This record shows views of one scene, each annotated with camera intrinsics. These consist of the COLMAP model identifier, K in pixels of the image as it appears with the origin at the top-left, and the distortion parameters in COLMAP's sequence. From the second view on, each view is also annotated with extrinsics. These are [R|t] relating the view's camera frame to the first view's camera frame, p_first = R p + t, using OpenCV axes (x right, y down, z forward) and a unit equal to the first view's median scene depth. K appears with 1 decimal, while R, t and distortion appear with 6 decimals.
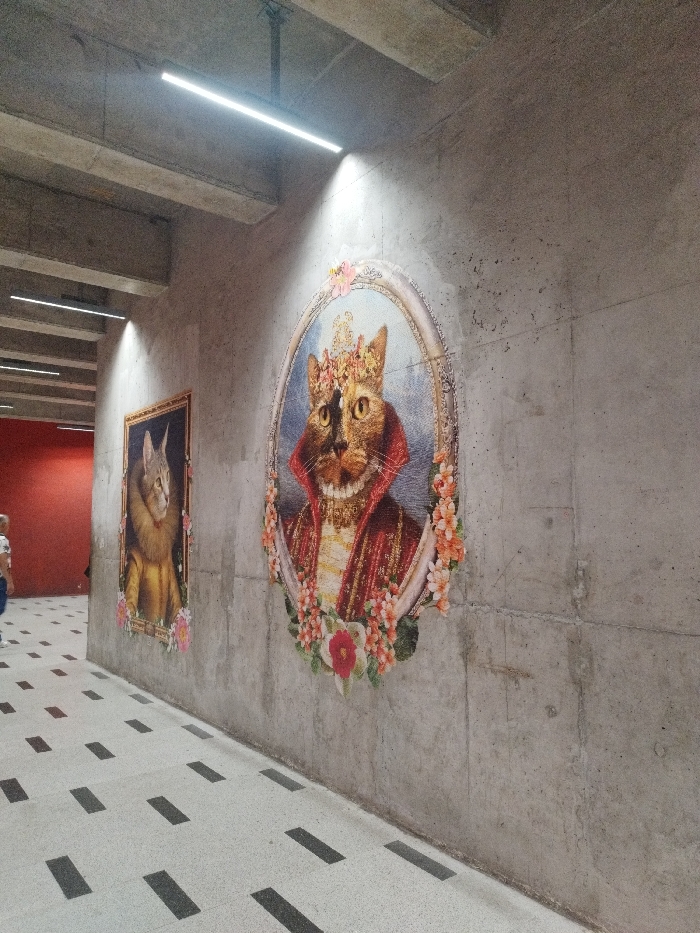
lens RADIAL K [[661.0, 0, 351.6], [0, 661.0, 469.5], [0, 0, 1]] dist [0.036127, -0.036657]
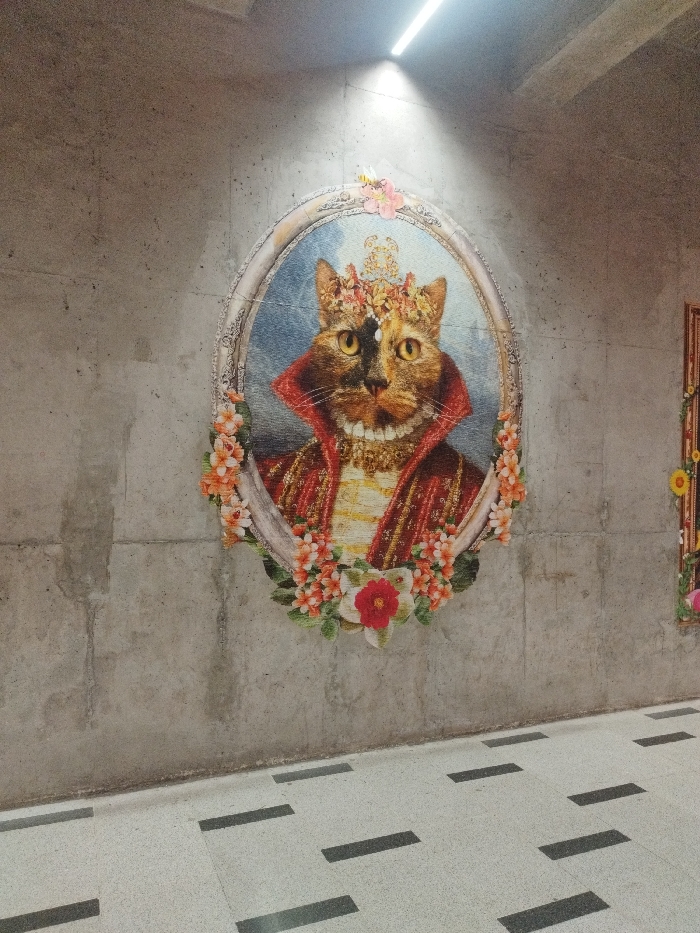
lens RADIAL K [[661.0, 0, 350.4], [0, 661.0, 474.8], [0, 0, 1]] dist [0.036127, -0.036657]
pose [[0.248152, 0.020092, 0.968513, -0.876444], [-0.097087, 0.995267, 0.004229, 0.087605], [-0.963844, -0.095080, 0.248928, 0.764168]]
